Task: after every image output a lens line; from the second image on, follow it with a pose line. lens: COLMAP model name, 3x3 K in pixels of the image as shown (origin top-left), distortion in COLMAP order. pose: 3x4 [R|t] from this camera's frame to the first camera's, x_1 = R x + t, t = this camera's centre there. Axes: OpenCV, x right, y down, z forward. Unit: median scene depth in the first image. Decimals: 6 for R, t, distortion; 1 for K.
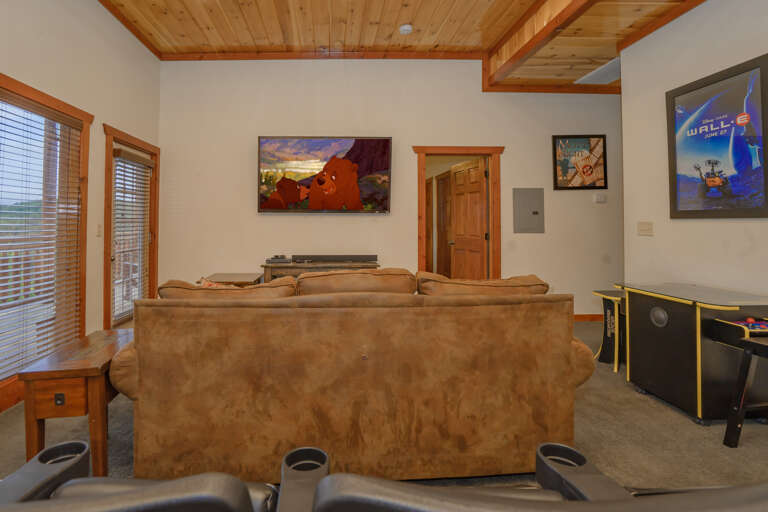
lens RADIAL K [[367.3, 0, 328.1], [0, 367.3, 212.8], [0, 0, 1]] dist [-0.028774, 0.004591]
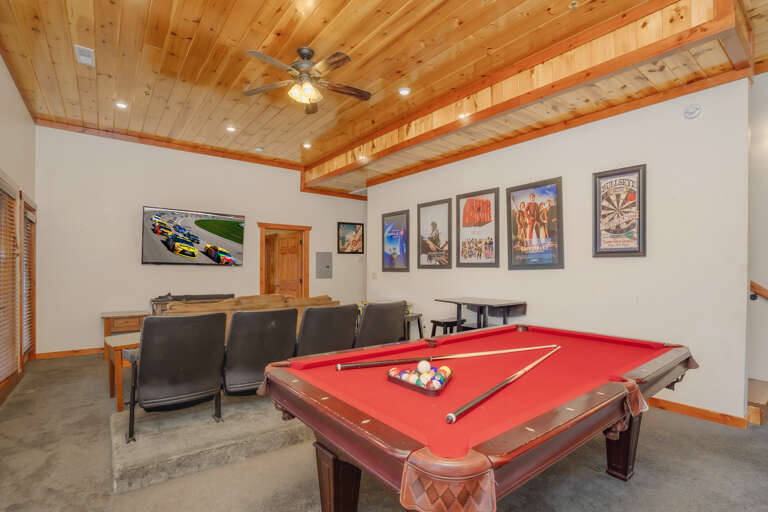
lens RADIAL K [[367.3, 0, 376.8], [0, 367.3, 264.4], [0, 0, 1]] dist [-0.028774, 0.004591]
pose [[0.795761, 0.014424, 0.605439, -0.315367], [-0.022526, 0.999729, 0.005790, -0.028275], [-0.605191, -0.018246, 0.795871, -0.554062]]
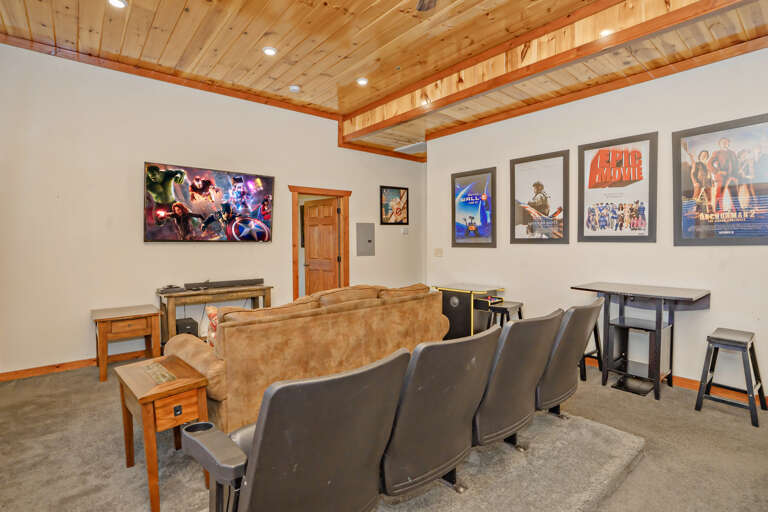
lens RADIAL K [[378.5, 0, 377.1], [0, 378.5, 246.4], [0, 0, 1]] dist [-0.026434, 0.006714]
pose [[0.771916, -0.011431, 0.635622, -0.352733], [-0.013436, 0.999322, 0.034288, -0.031922], [-0.635582, -0.035007, 0.771239, -0.136222]]
